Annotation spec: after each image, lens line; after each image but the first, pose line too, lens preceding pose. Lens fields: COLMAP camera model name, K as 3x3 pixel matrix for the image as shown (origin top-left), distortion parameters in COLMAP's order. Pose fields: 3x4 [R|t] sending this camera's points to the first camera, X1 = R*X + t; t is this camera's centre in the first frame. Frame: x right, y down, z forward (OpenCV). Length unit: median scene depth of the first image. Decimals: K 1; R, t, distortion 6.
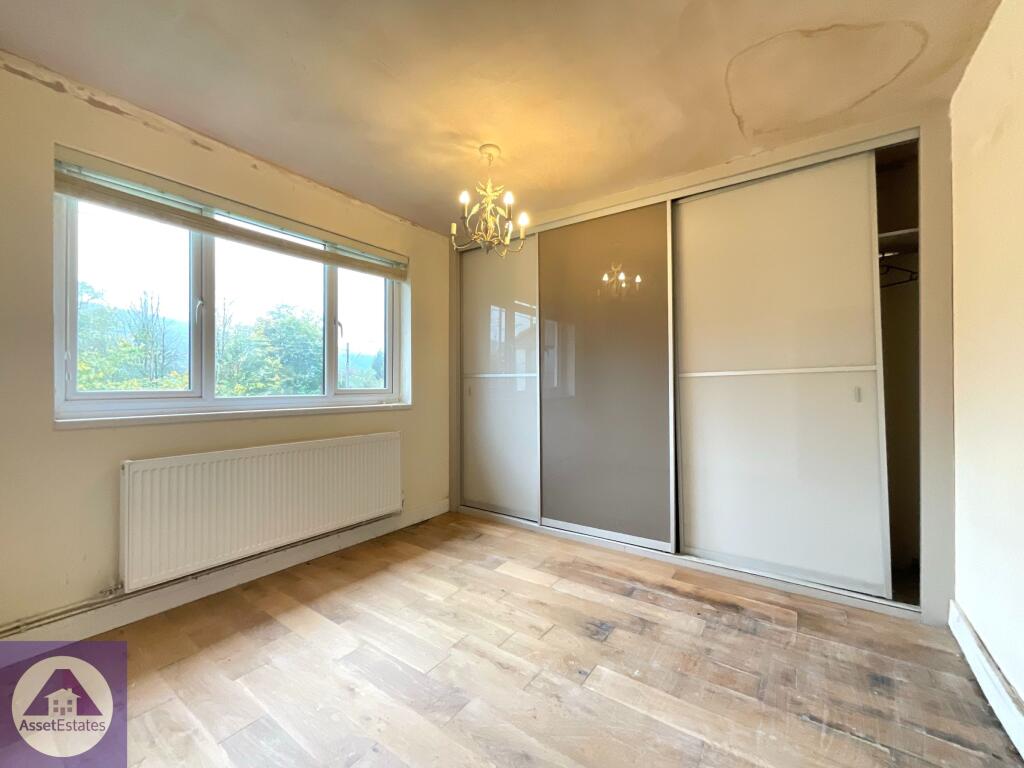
lens RADIAL K [[414.1, 0, 509.1], [0, 414.1, 384.3], [0, 0, 1]] dist [0.001531, 0.000648]
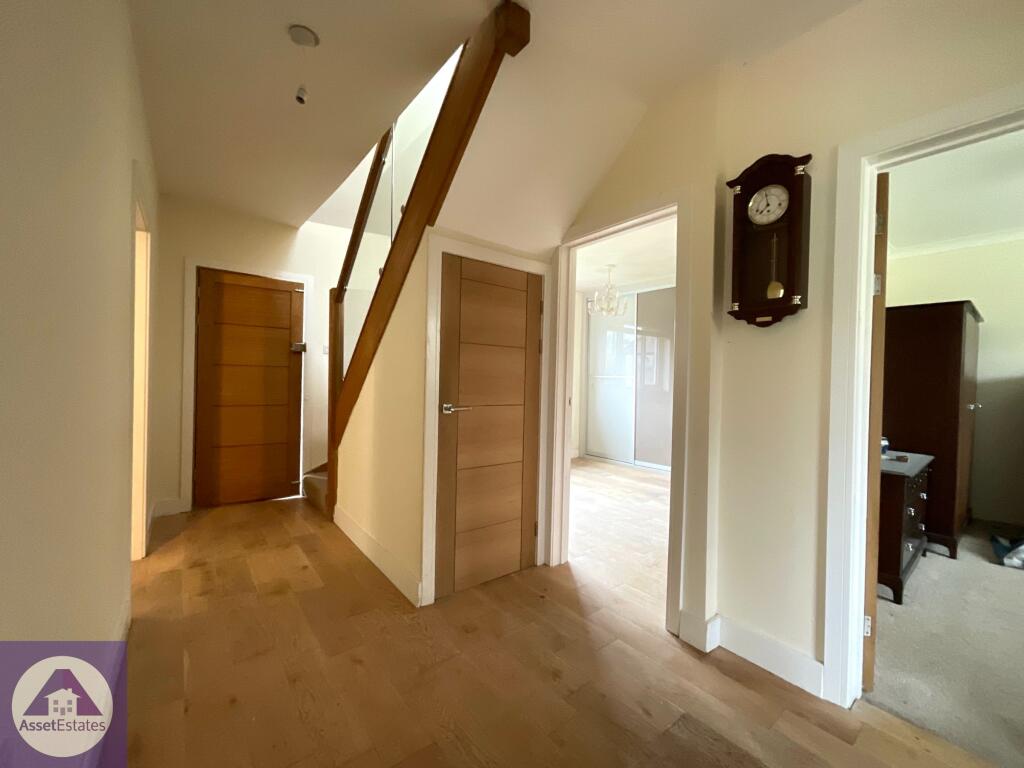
lens RADIAL K [[414.1, 0, 509.1], [0, 414.1, 384.3], [0, 0, 1]] dist [0.001531, 0.000648]
pose [[0.963981, 0.024398, -0.264851, 0.021062], [-0.021950, 0.999685, 0.012197, -0.001941], [0.265065, -0.005944, 0.964212, -0.690748]]
